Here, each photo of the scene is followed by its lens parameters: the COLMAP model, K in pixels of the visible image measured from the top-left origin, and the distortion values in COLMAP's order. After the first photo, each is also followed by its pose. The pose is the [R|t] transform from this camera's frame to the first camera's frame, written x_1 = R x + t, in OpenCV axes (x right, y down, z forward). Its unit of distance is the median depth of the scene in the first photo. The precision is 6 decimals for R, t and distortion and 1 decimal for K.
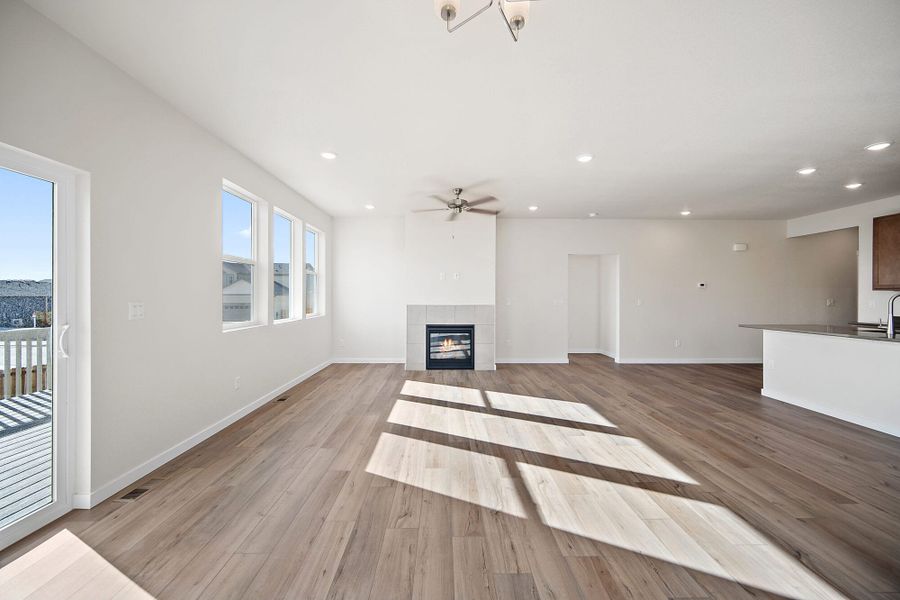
lens RADIAL K [[358.5, 0, 448.2], [0, 358.5, 299.0], [0, 0, 1]] dist [0.005668, -0.000635]
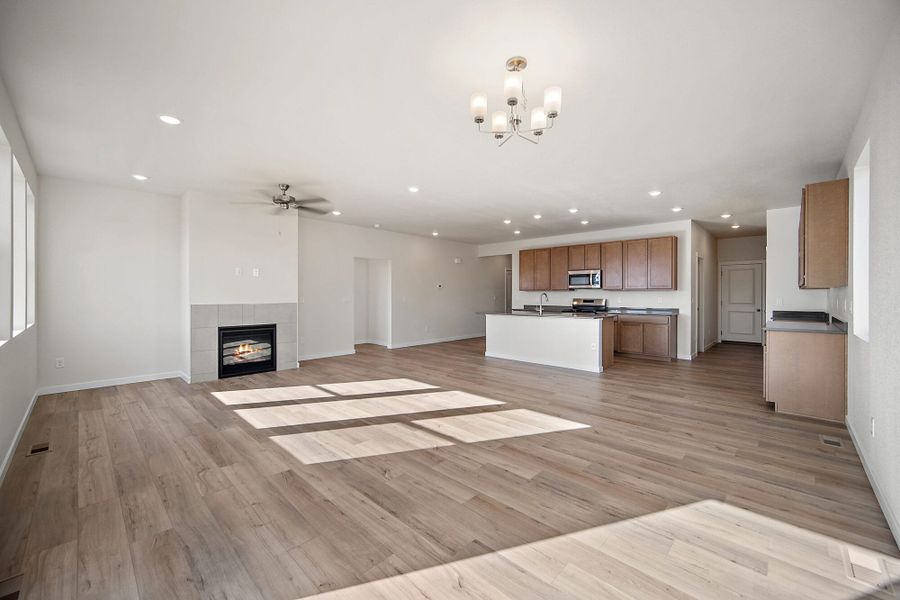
lens RADIAL K [[358.5, 0, 451.4], [0, 358.5, 296.5], [0, 0, 1]] dist [0.005668, -0.000635]
pose [[0.700201, -0.005081, 0.713928, -0.397703], [0.006077, 0.999981, 0.001157, 0.000430], [-0.713920, 0.003529, 0.700218, -0.011231]]
